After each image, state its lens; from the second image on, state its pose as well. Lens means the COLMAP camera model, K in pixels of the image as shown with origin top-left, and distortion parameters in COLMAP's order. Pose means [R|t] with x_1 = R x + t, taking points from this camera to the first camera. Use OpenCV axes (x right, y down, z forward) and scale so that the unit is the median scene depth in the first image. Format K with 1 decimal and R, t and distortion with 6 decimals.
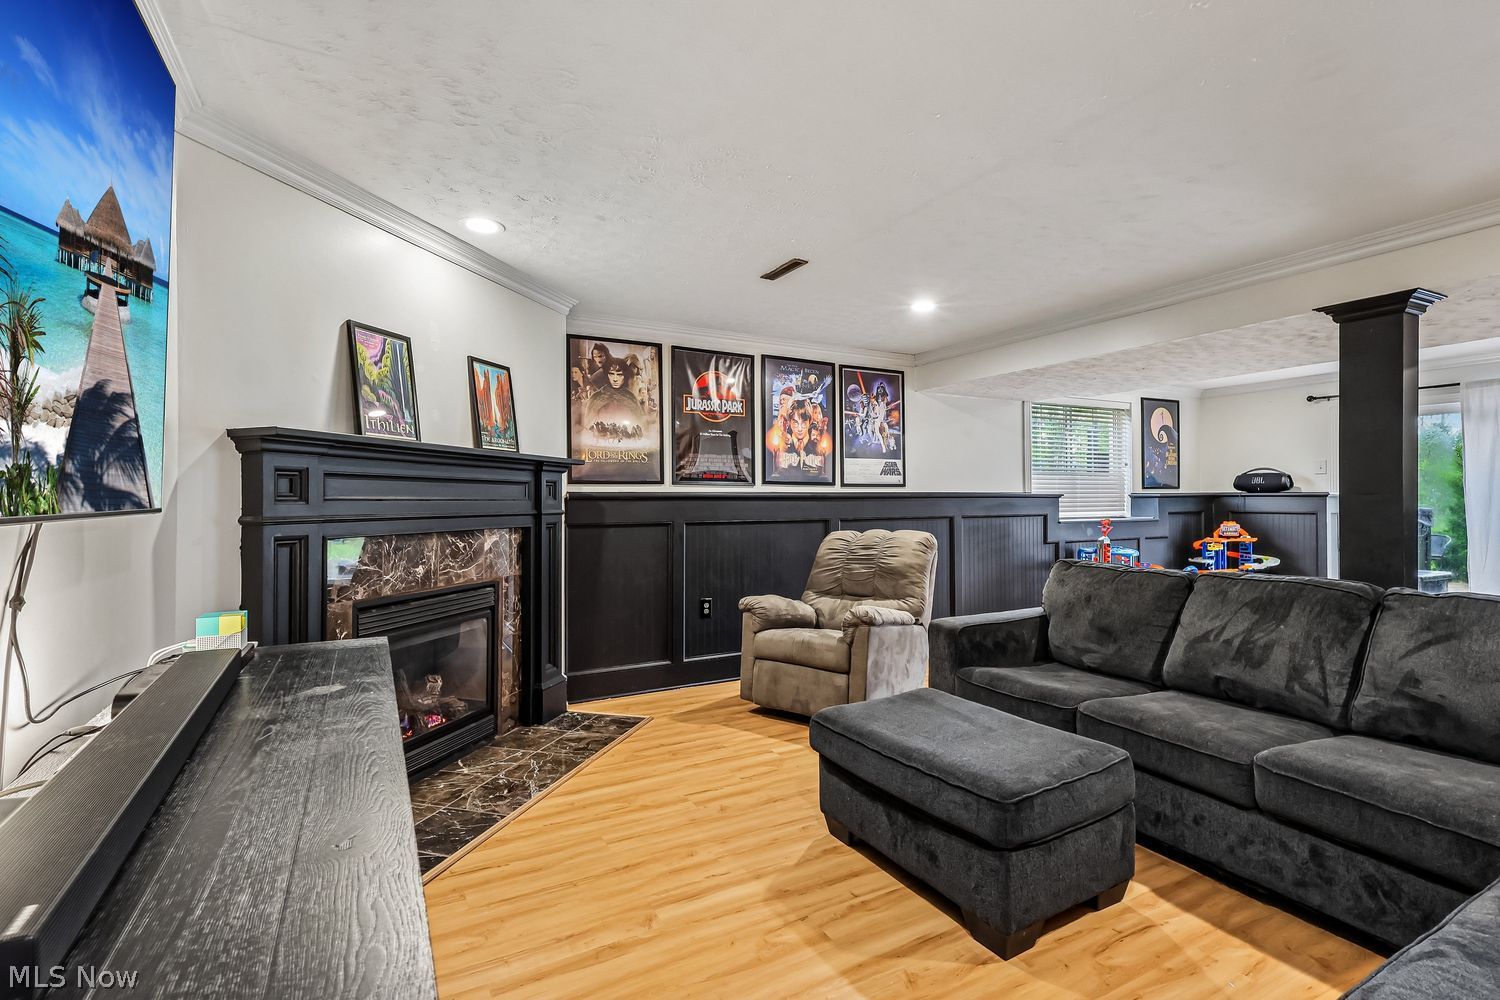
lens RADIAL K [[692.8, 0, 741.7], [0, 692.8, 496.8], [0, 0, 1]] dist [0.002949, 0.001564]
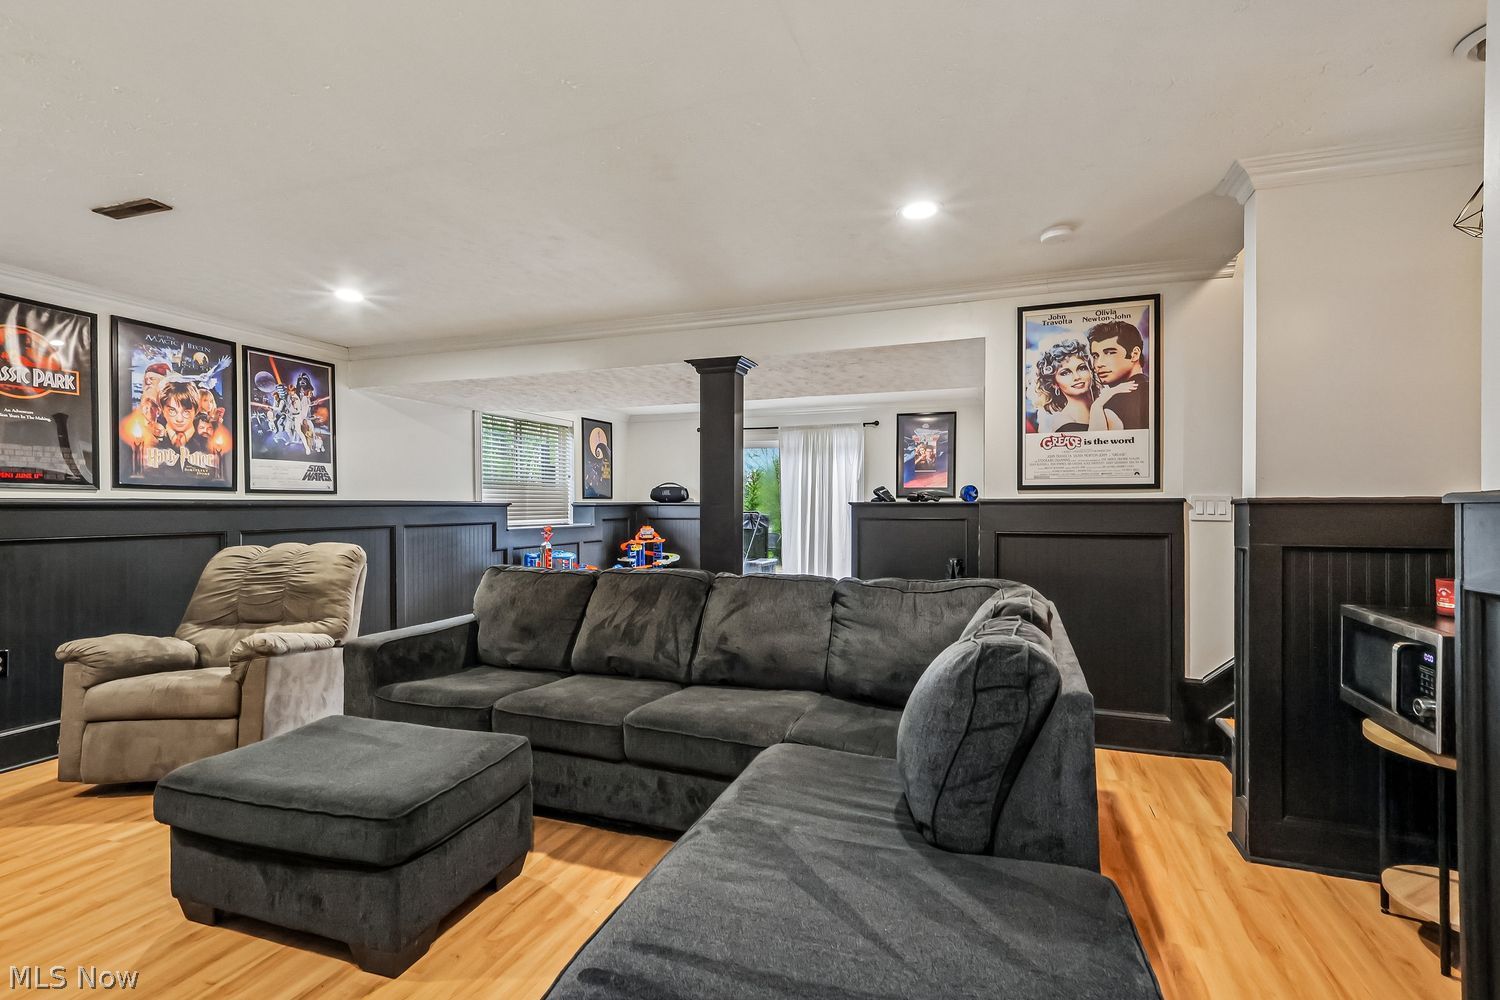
lens RADIAL K [[692.8, 0, 750.3], [0, 692.8, 508.7], [0, 0, 1]] dist [0.002949, 0.001564]
pose [[0.739358, -0.000977, 0.673312, 0.043878], [-0.002326, 0.999989, 0.004005, -0.000678], [-0.673308, -0.004527, 0.739348, -0.029617]]
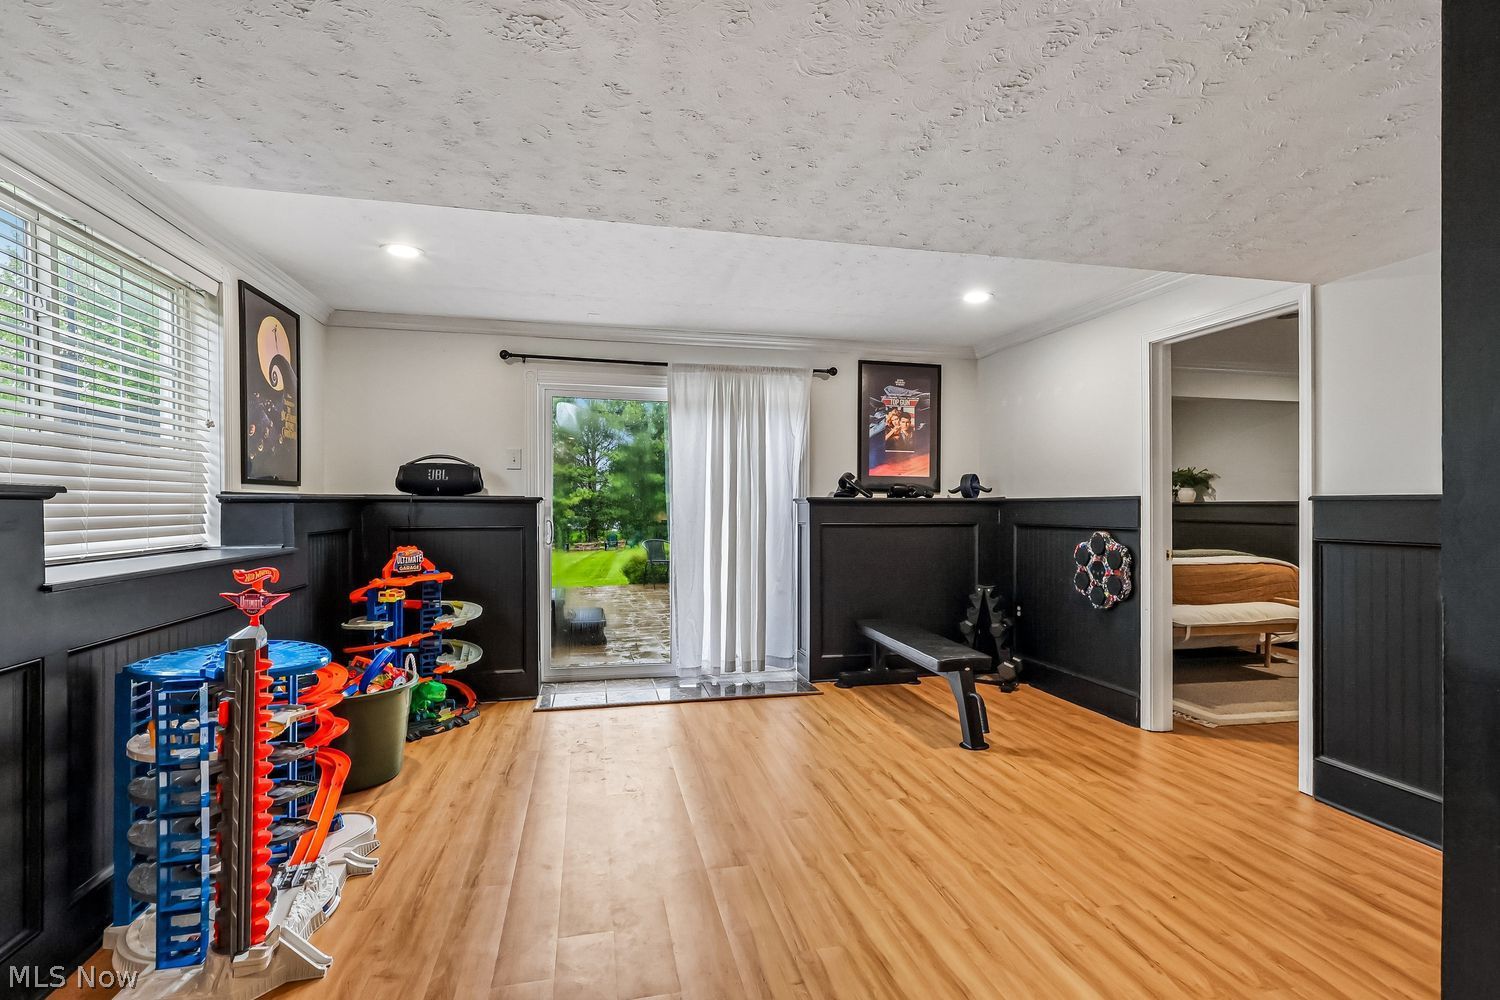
lens RADIAL K [[692.8, 0, 752.6], [0, 692.8, 511.3], [0, 0, 1]] dist [0.002949, 0.001564]
pose [[0.262629, -0.004828, 0.964885, 0.464811], [-0.005457, 0.999964, 0.006489, 0.004400], [-0.964881, -0.006969, 0.262594, 1.140912]]
